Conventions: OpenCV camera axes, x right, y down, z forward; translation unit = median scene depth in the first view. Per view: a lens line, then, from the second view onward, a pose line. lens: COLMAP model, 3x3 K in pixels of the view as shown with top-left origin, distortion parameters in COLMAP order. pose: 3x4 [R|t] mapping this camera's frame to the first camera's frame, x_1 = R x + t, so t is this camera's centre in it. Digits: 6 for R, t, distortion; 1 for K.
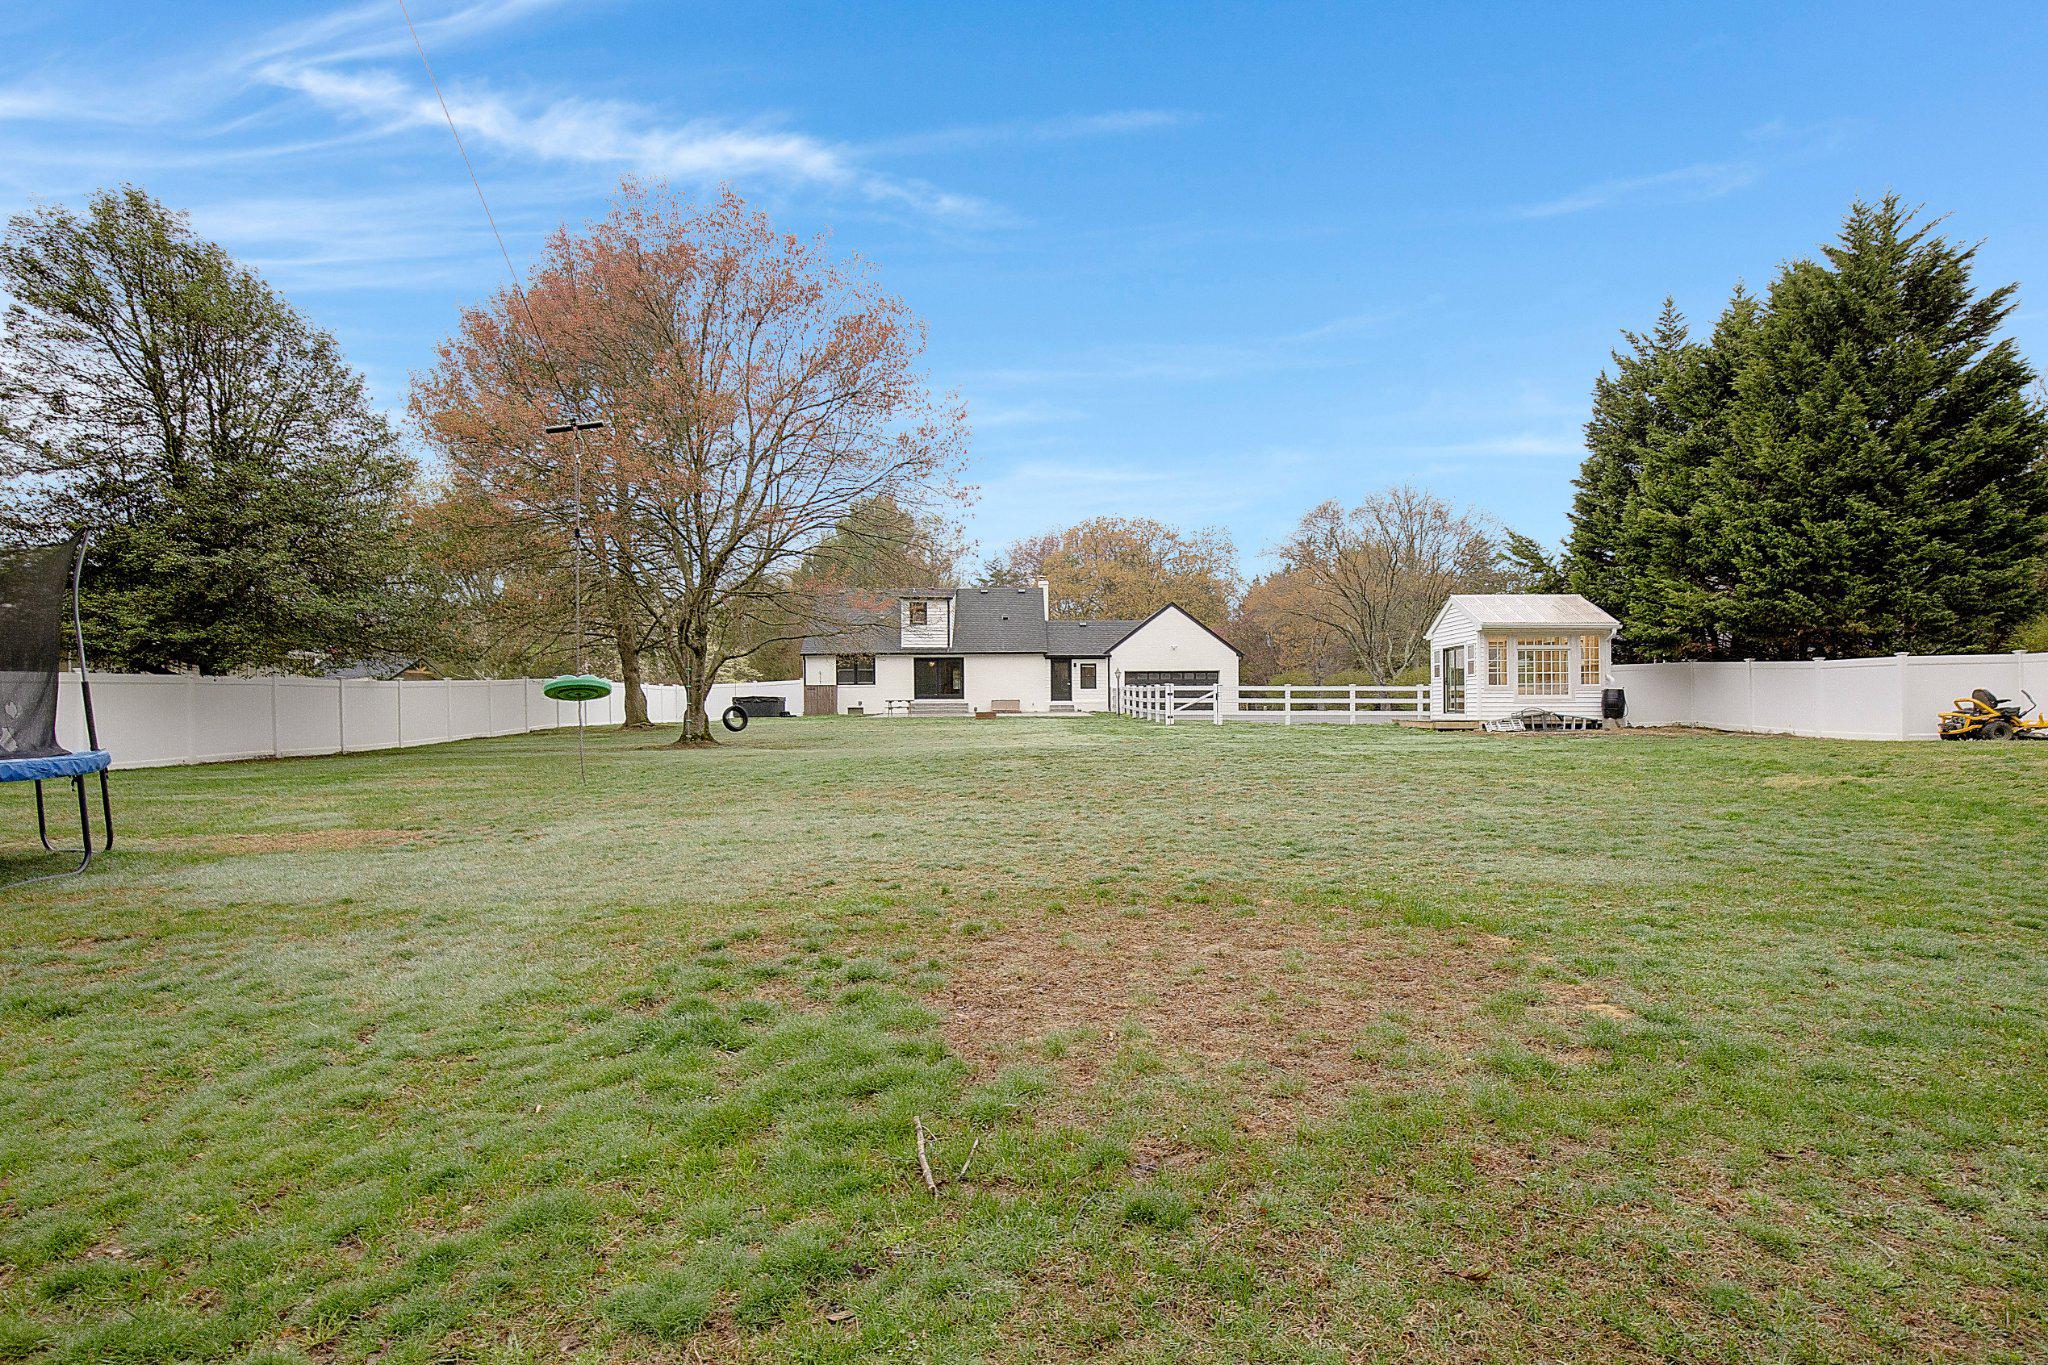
lens RADIAL K [[943.0, 0, 1051.7], [0, 943.0, 691.7], [0, 0, 1]] dist [-0.031684, 0.000452]
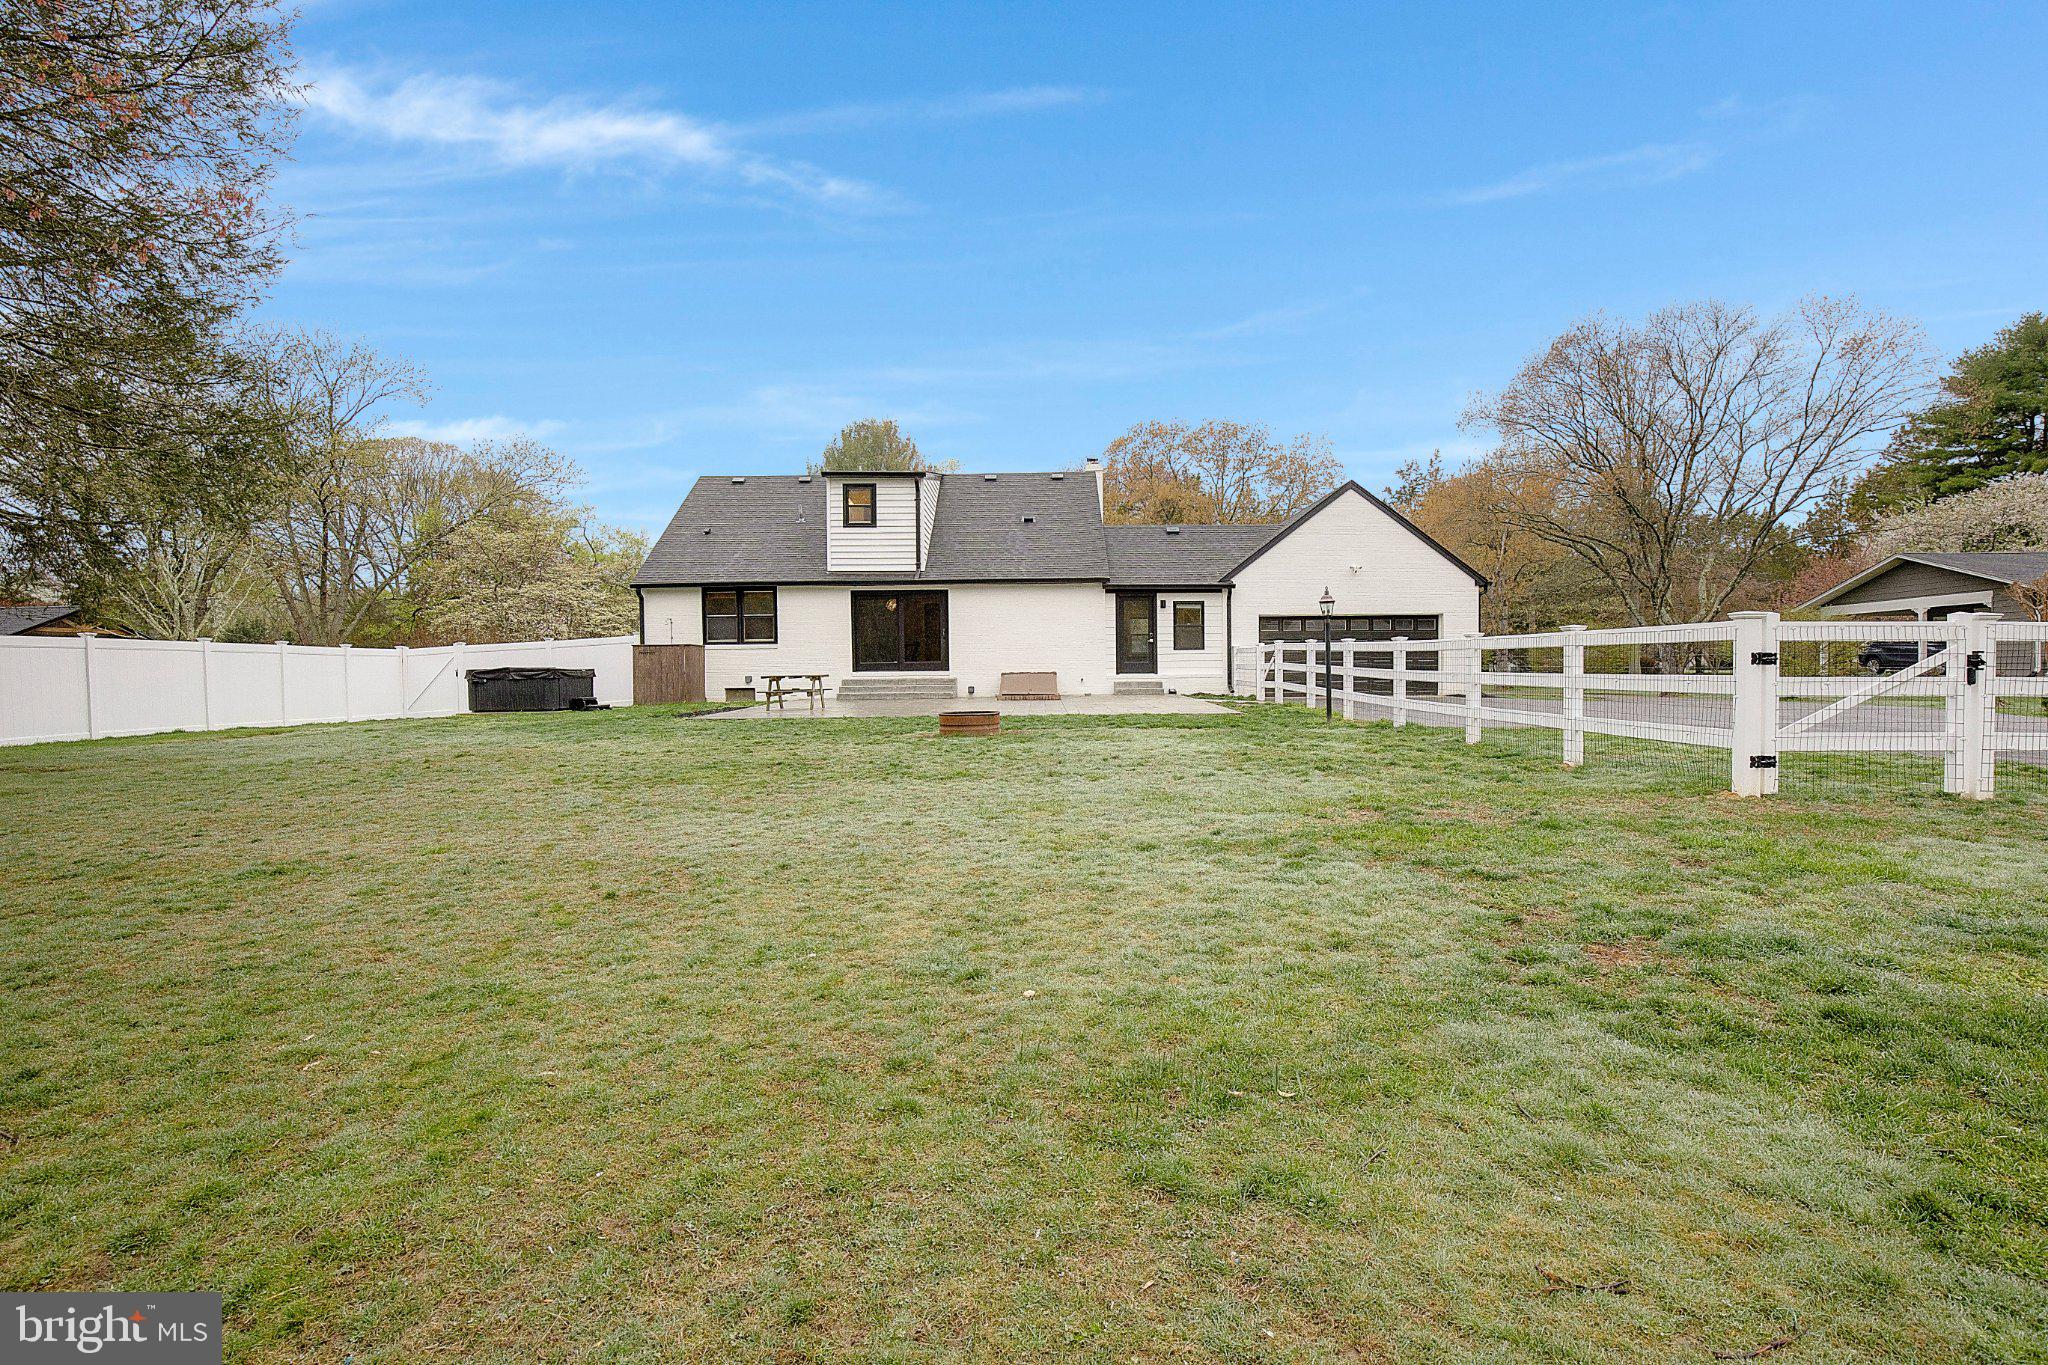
lens RADIAL K [[943.0, 0, 1051.7], [0, 943.0, 691.7], [0, 0, 1]] dist [-0.031684, 0.000452]
pose [[0.999711, -0.003039, -0.023831, -0.024295], [0.003861, 0.999397, 0.034520, 0.001601], [0.023712, -0.034602, 0.999120, 0.483806]]
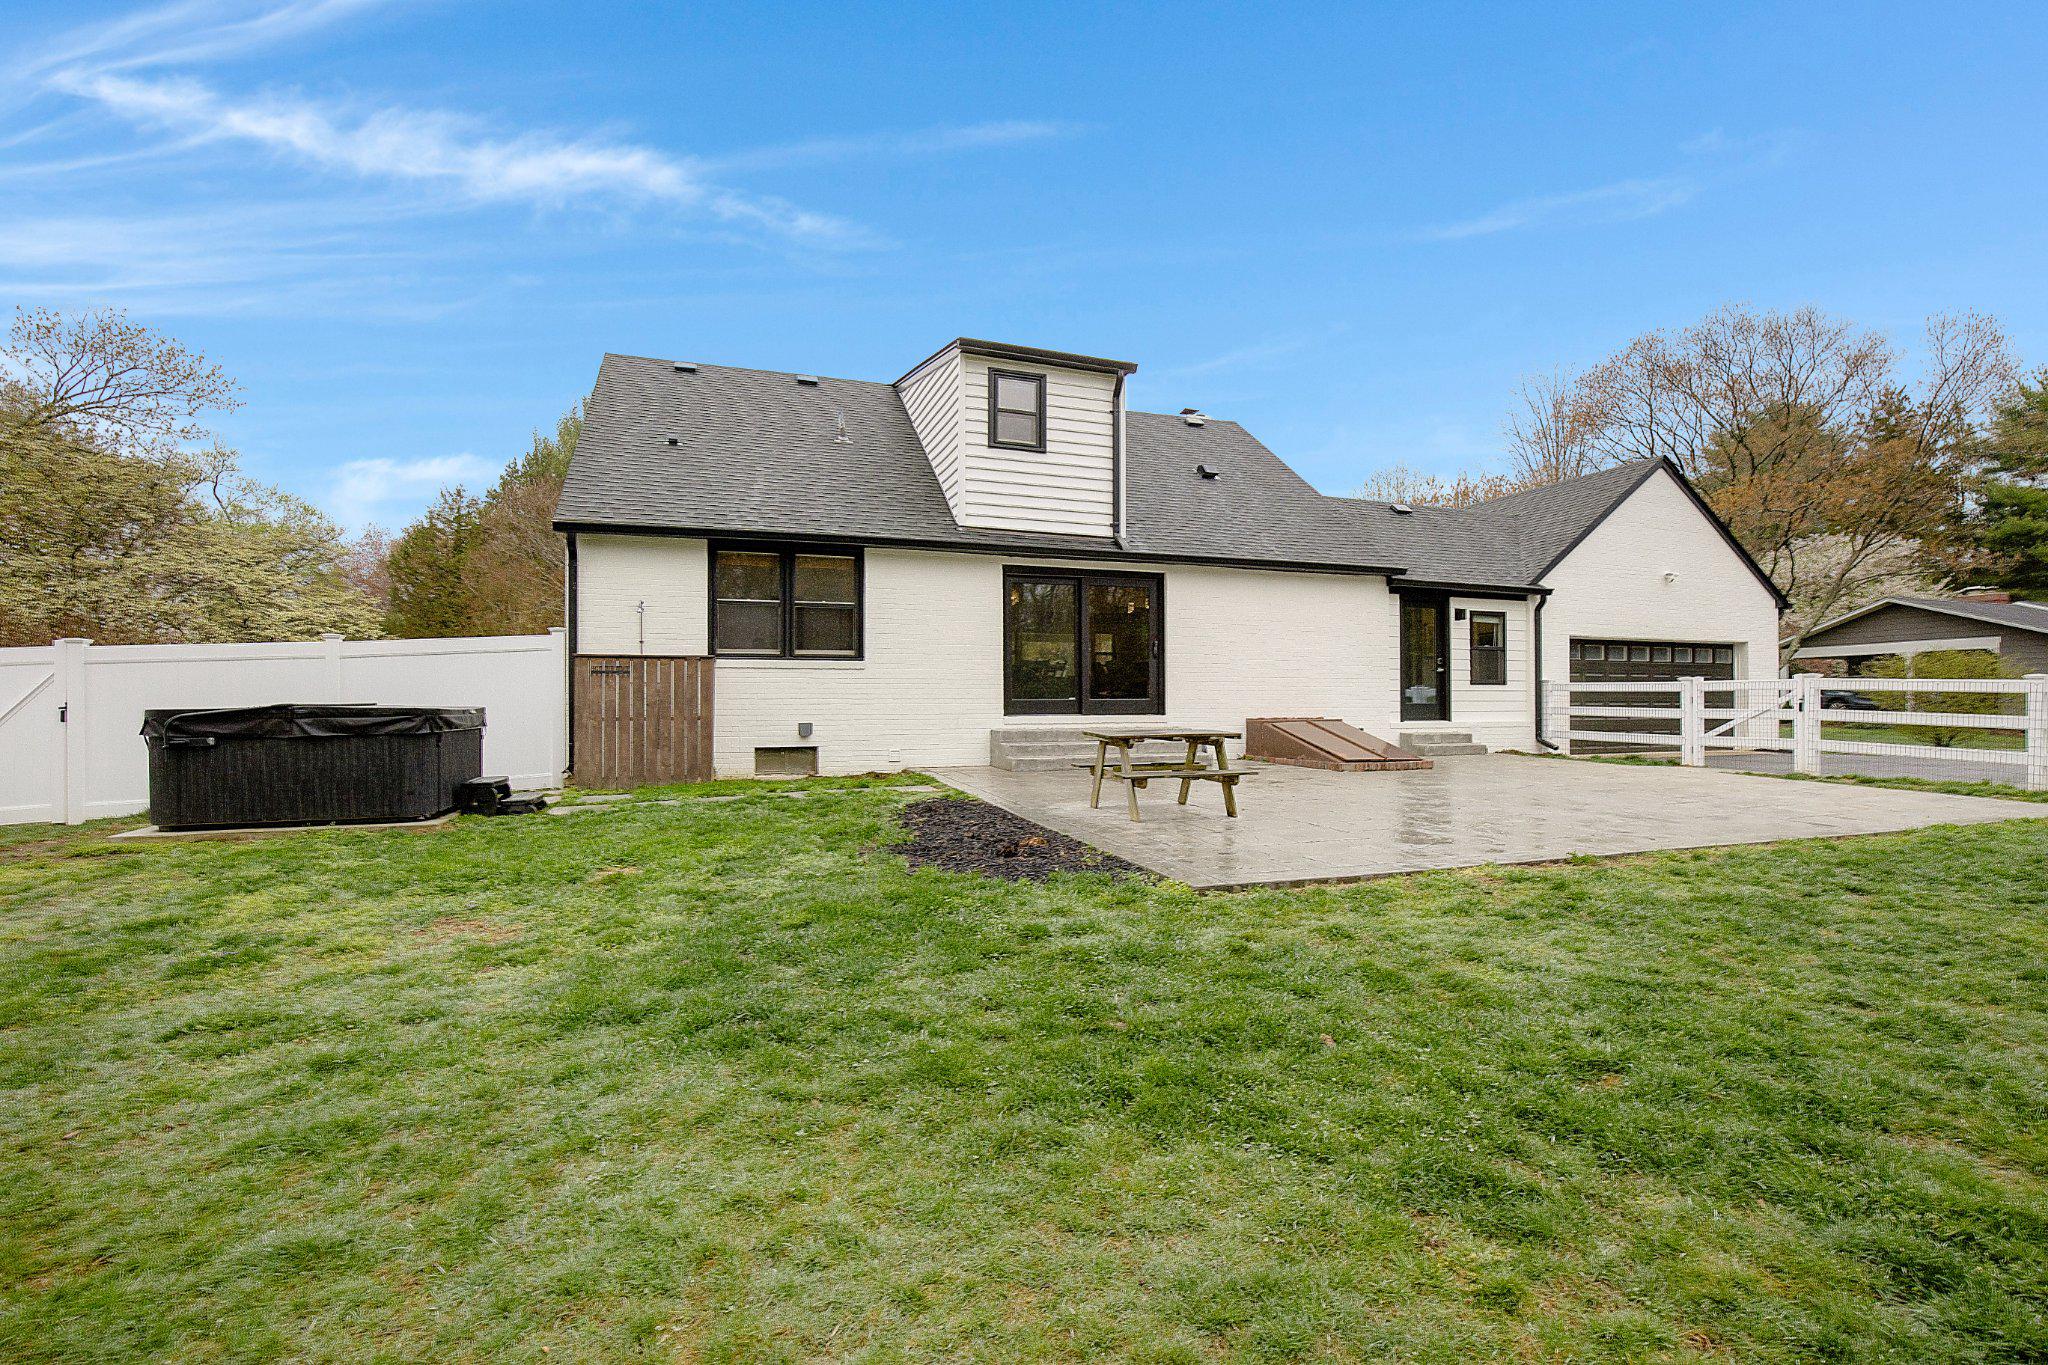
lens RADIAL K [[943.0, 0, 1051.7], [0, 943.0, 691.7], [0, 0, 1]] dist [-0.031684, 0.000452]
pose [[0.952750, 0.009510, 0.303608, -0.215980], [-0.010377, 0.999945, 0.001241, 0.000552], [-0.303579, -0.004333, 0.952796, 0.728464]]
